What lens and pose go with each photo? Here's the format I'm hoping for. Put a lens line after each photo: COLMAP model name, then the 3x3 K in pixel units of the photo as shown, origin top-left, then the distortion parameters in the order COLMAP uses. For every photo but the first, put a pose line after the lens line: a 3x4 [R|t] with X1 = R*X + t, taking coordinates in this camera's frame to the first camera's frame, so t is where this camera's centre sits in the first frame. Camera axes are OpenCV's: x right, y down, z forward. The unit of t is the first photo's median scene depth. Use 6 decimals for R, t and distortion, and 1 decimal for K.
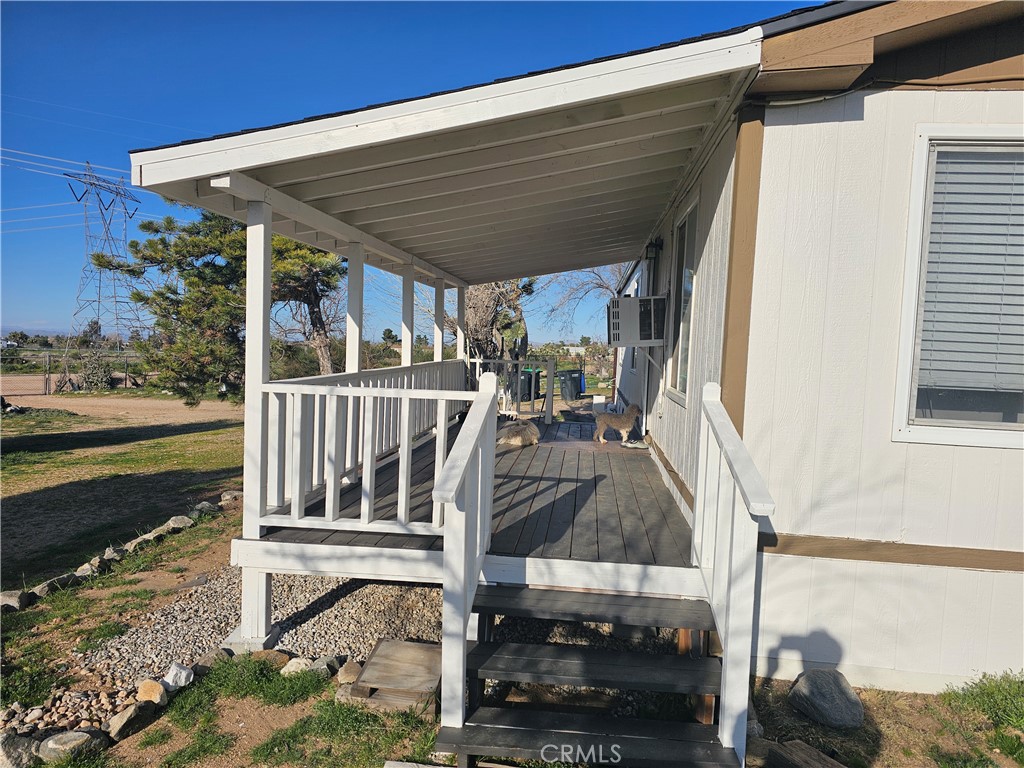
lens RADIAL K [[682.1, 0, 514.8], [0, 682.1, 387.8], [0, 0, 1]] dist [0.053771, -0.038197]
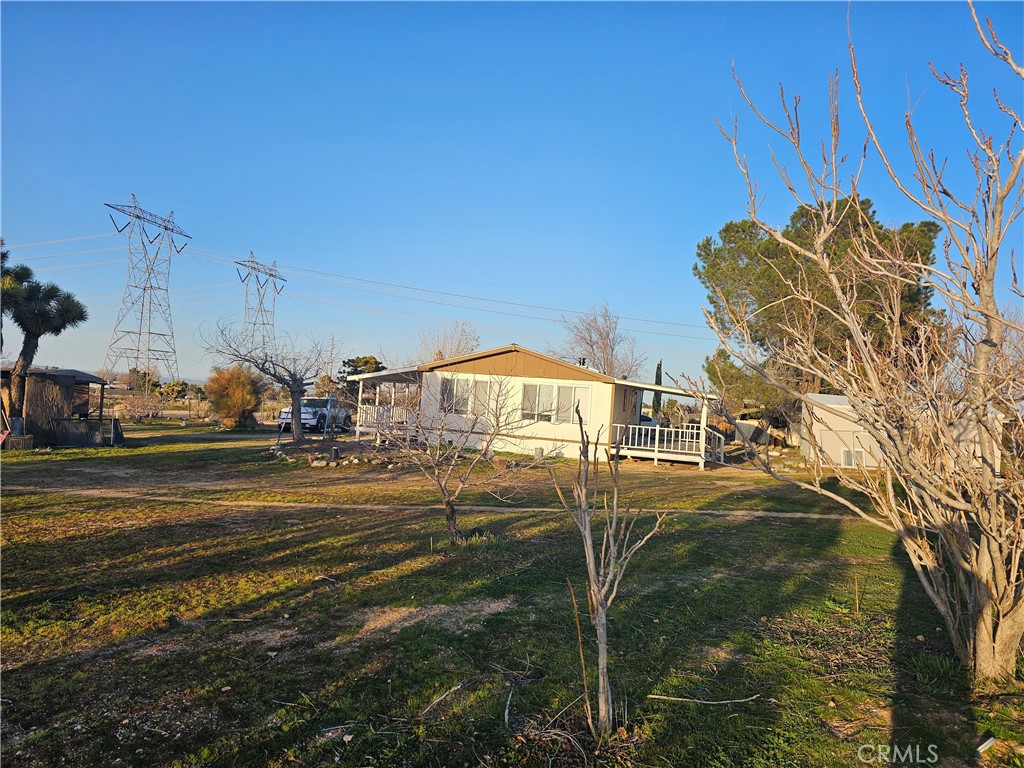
lens RADIAL K [[682.1, 0, 510.5], [0, 682.1, 380.8], [0, 0, 1]] dist [0.053771, -0.038197]
pose [[0.987759, 0.028609, -0.153344, 1.647136], [-0.042820, 0.995004, -0.090190, 0.231297], [0.149998, 0.095652, 0.984048, -4.228541]]
